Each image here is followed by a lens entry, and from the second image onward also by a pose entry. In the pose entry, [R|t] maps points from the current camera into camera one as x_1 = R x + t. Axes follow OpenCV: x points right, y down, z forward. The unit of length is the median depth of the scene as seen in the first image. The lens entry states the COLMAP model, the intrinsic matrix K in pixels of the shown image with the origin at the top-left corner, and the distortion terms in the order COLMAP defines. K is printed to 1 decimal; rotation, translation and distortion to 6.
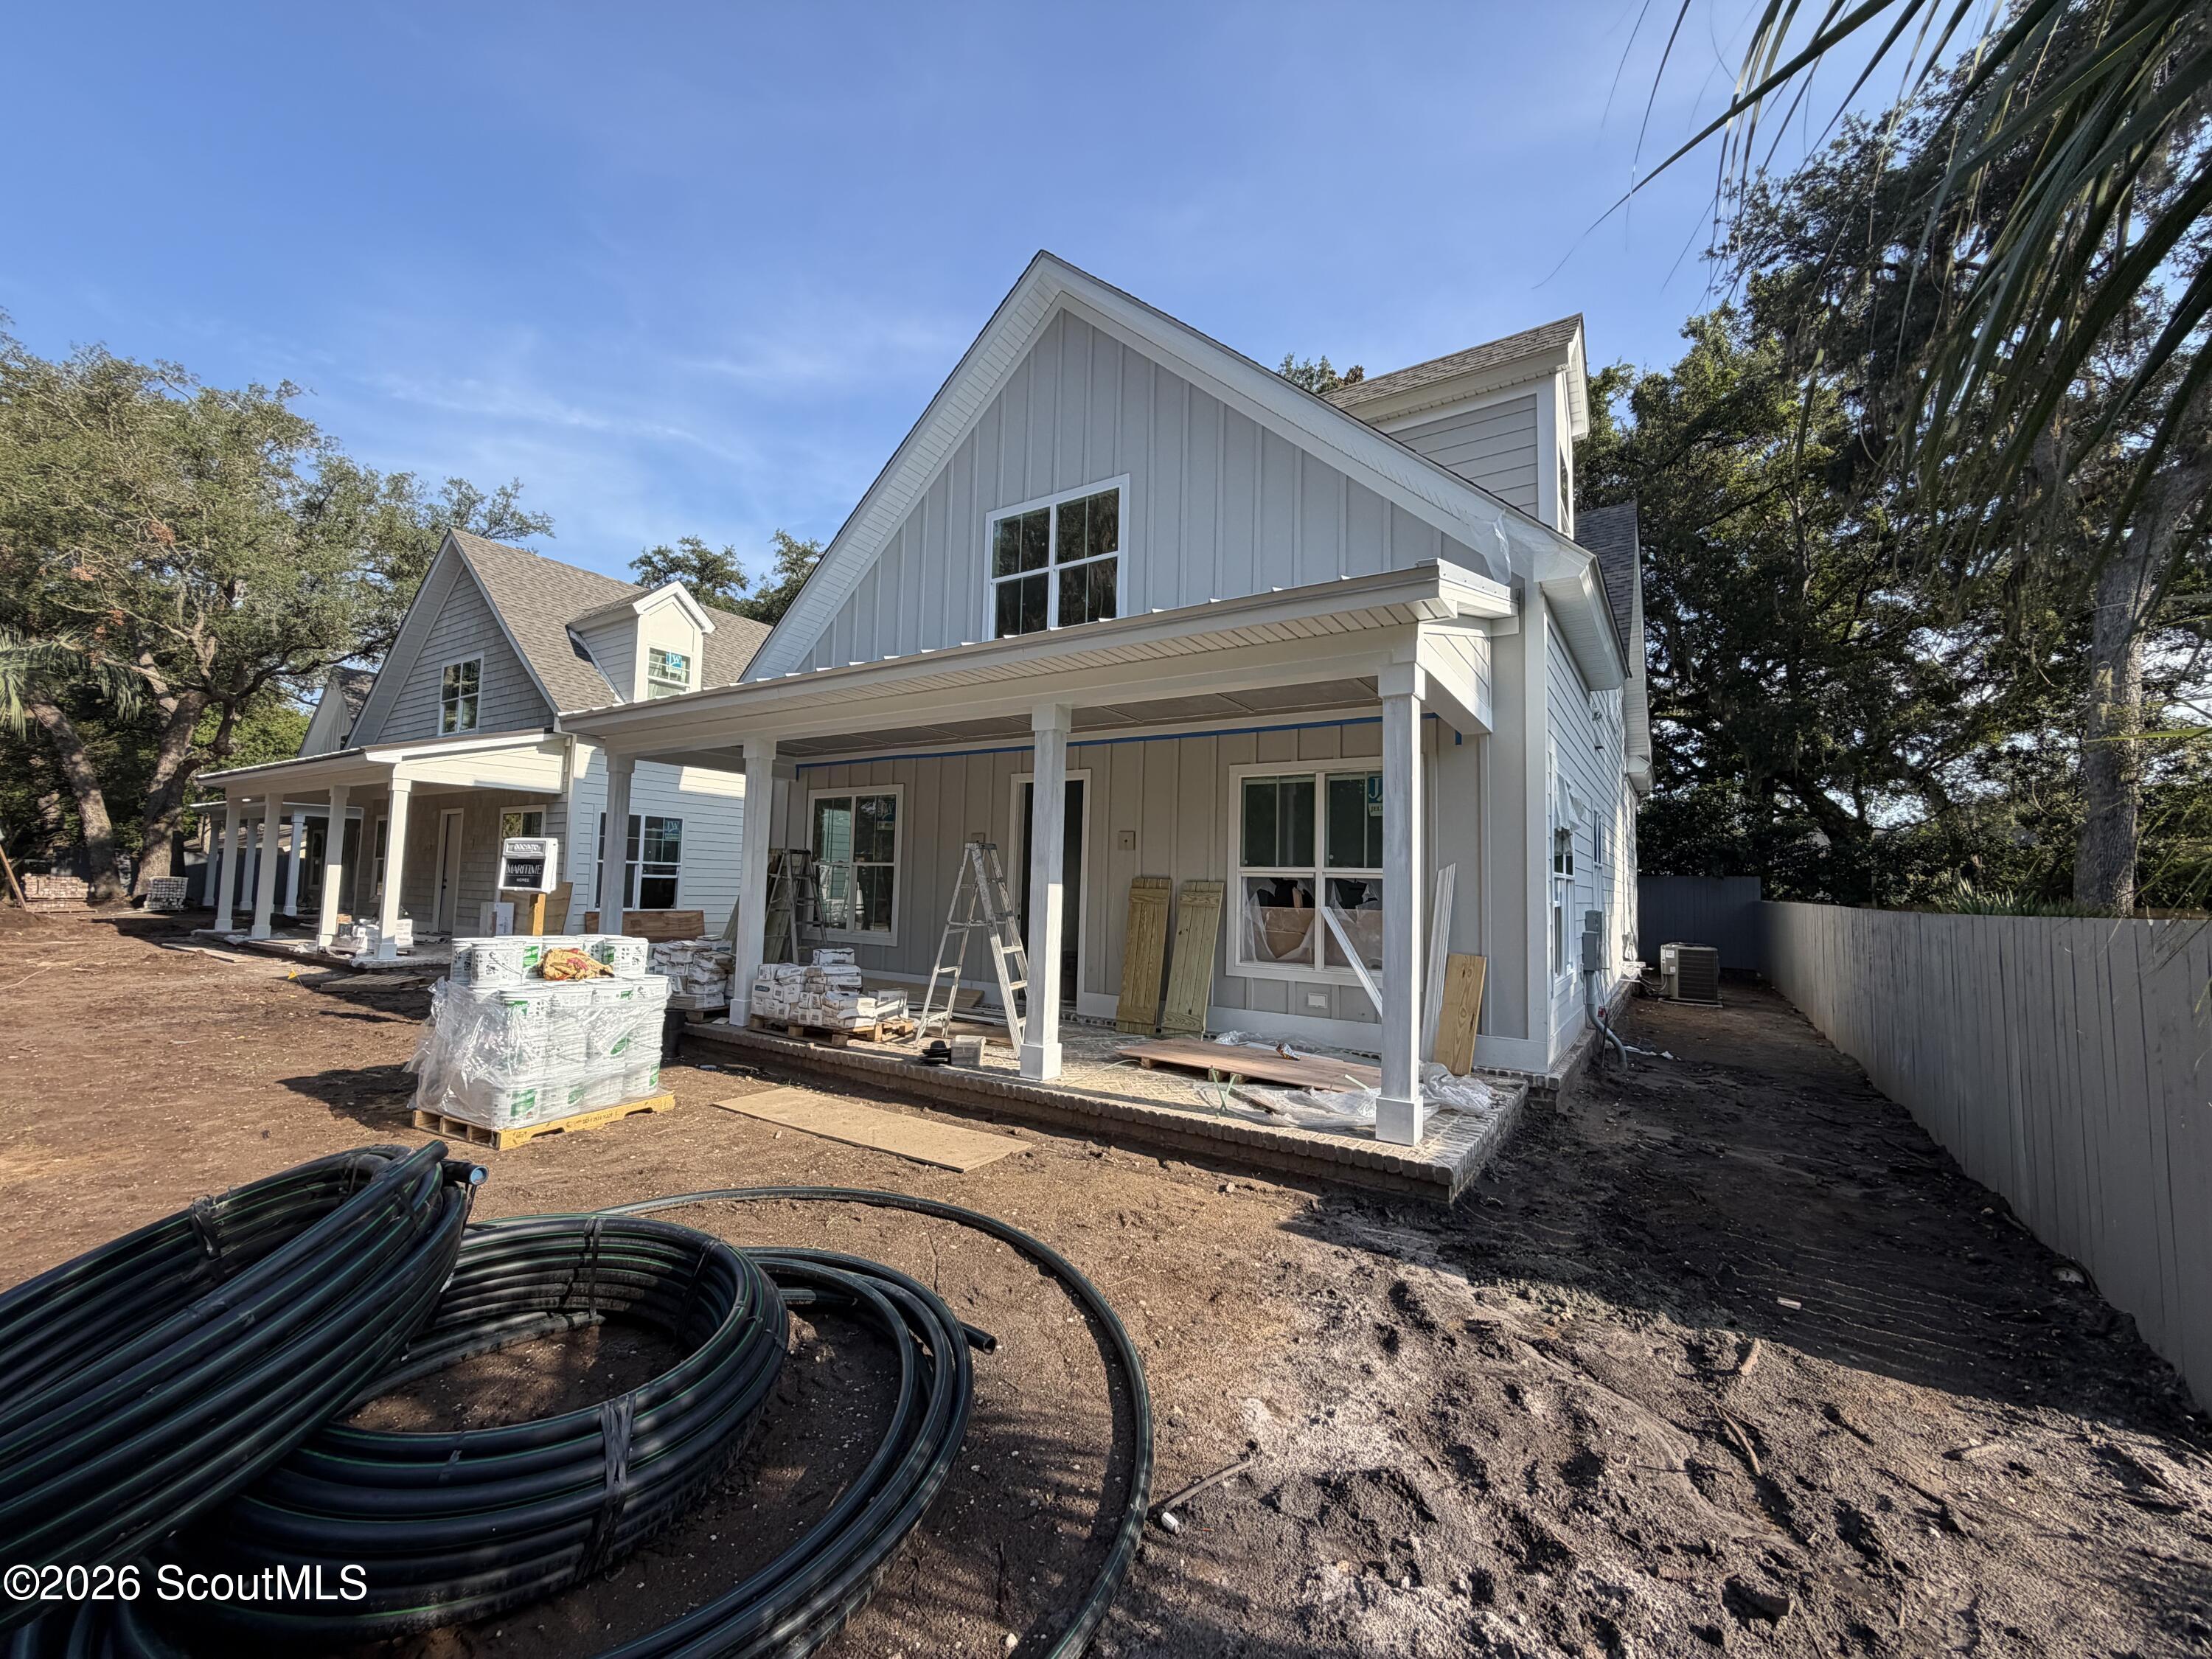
lens RADIAL K [[883.6, 0, 1102.9], [0, 883.6, 831.8], [0, 0, 1]] dist [-0.001318, 0.000490]
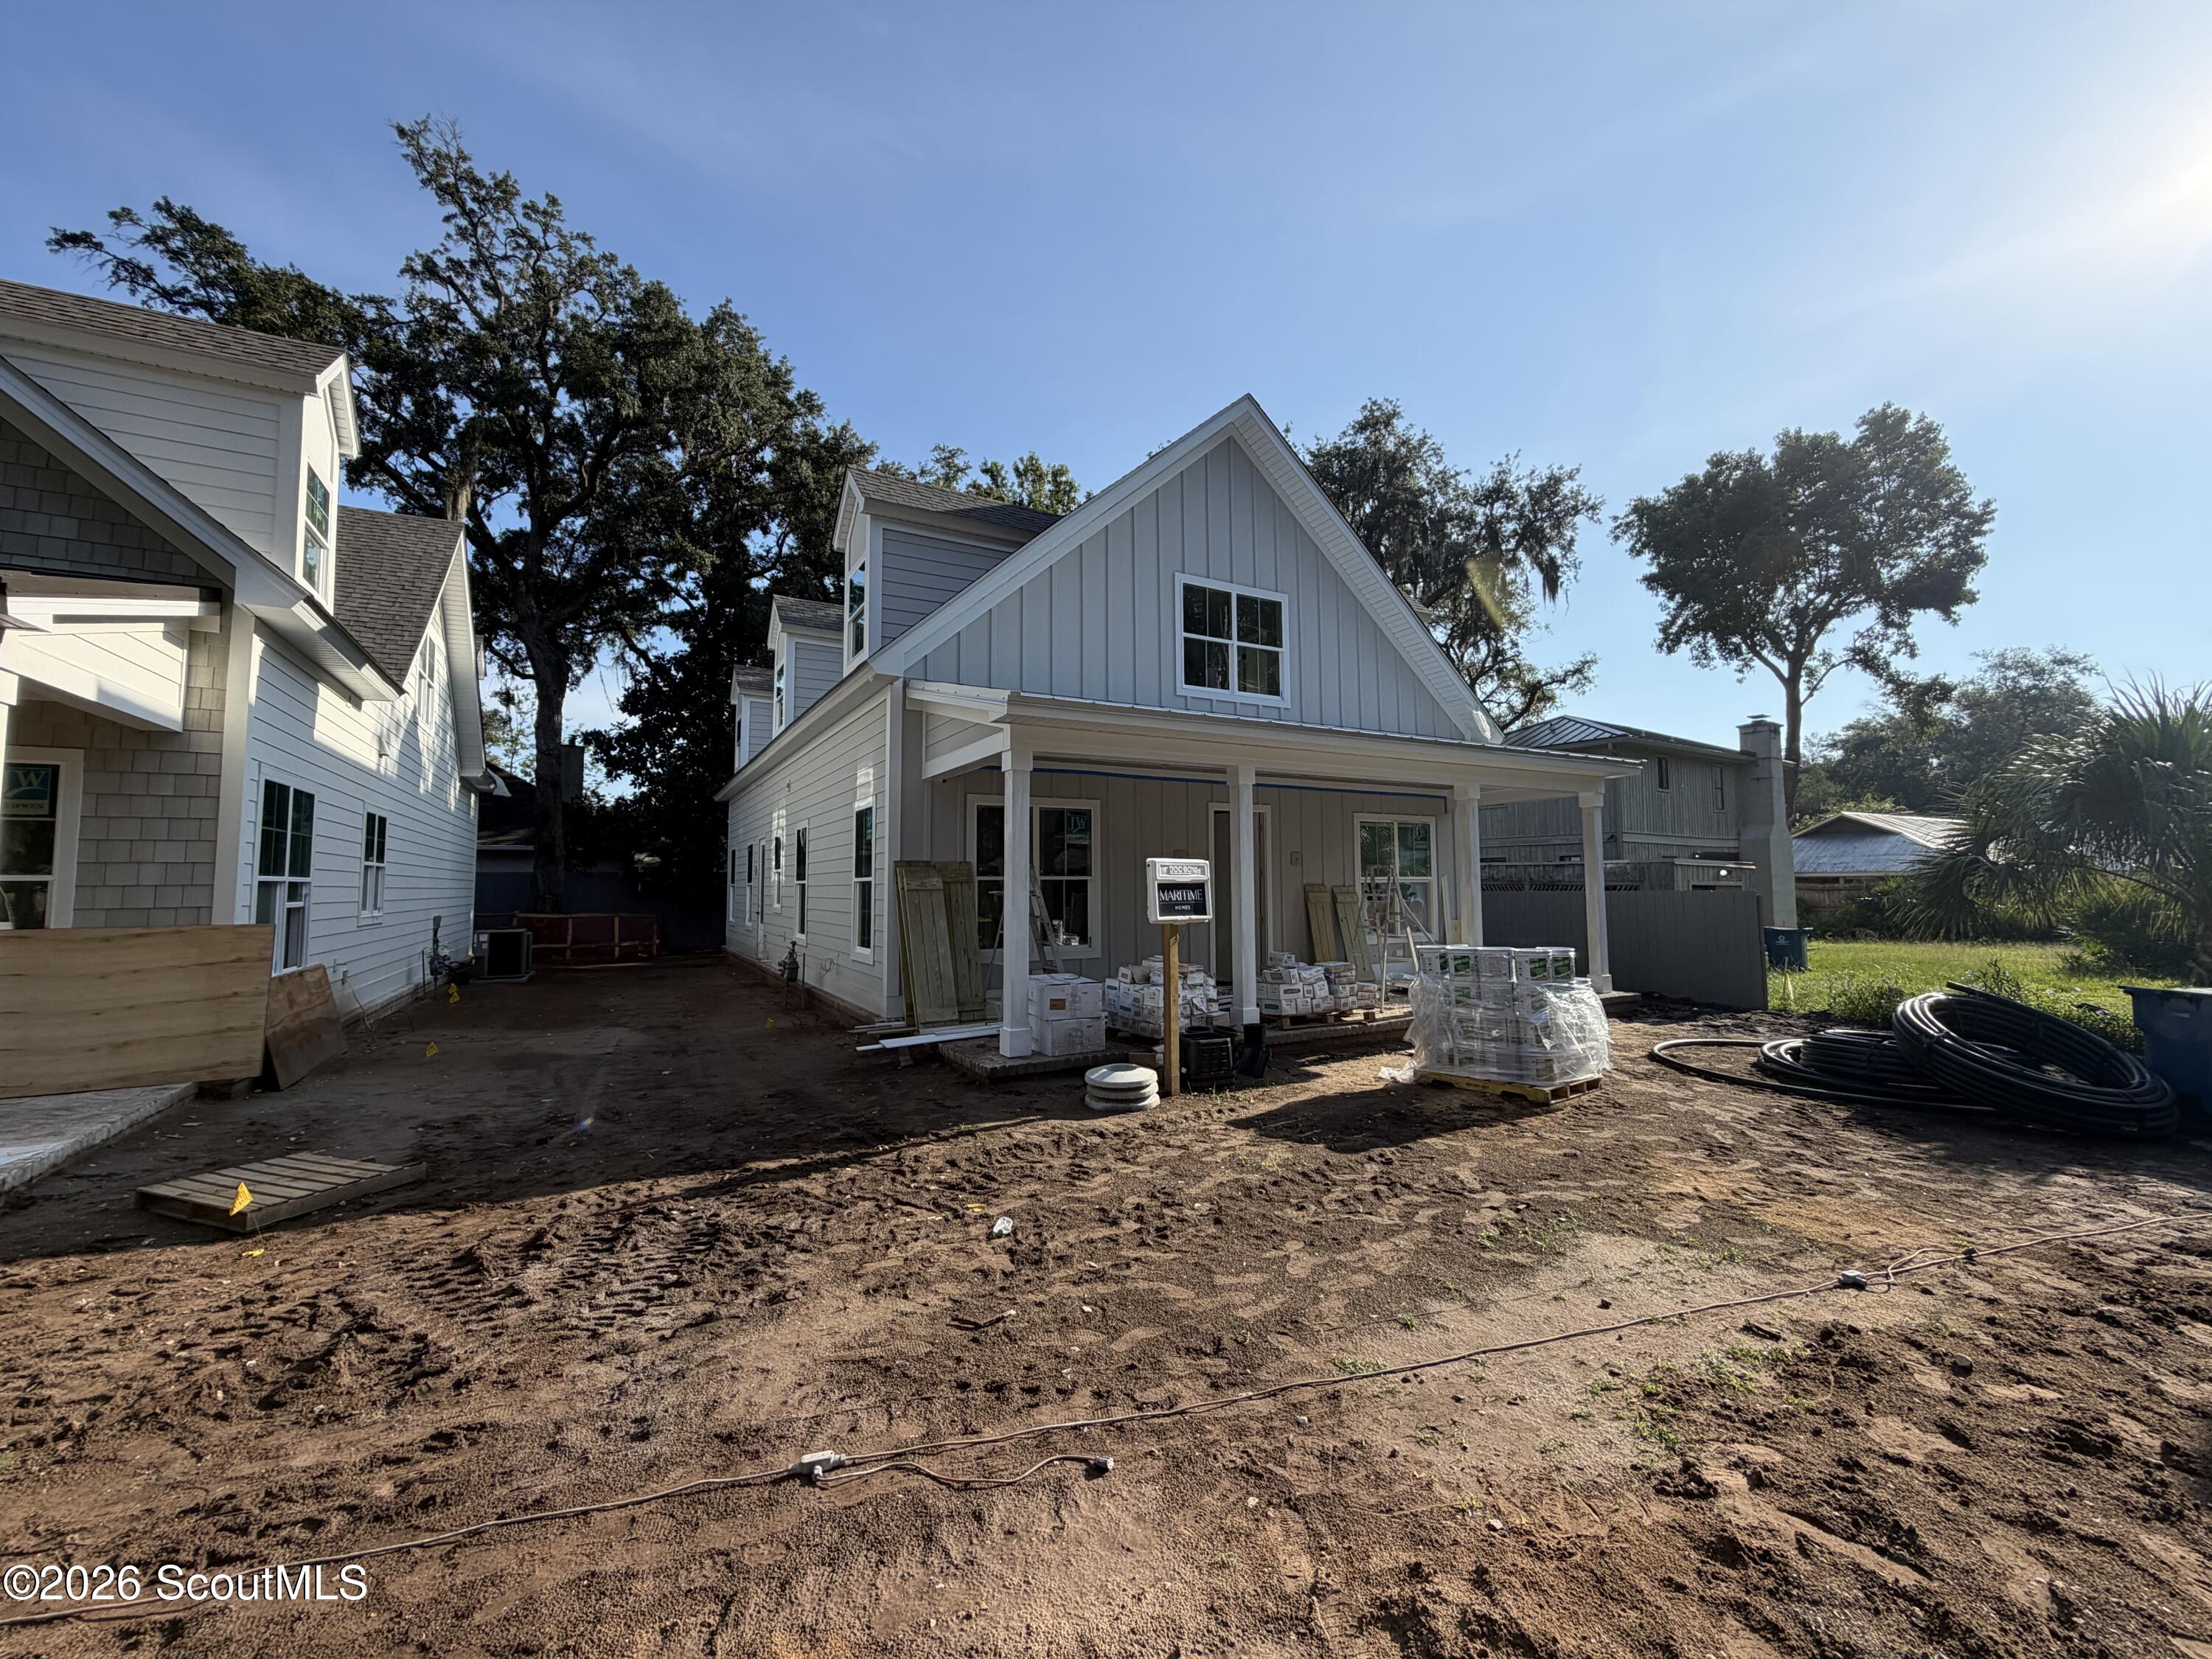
lens RADIAL K [[883.6, 0, 1100.3], [0, 883.6, 829.9], [0, 0, 1]] dist [-0.001318, 0.000490]
pose [[0.460484, 0.027312, 0.887248, -1.217639], [-0.036425, 0.999266, -0.011856, -0.007164], [-0.886920, -0.026858, 0.461141, 0.556884]]
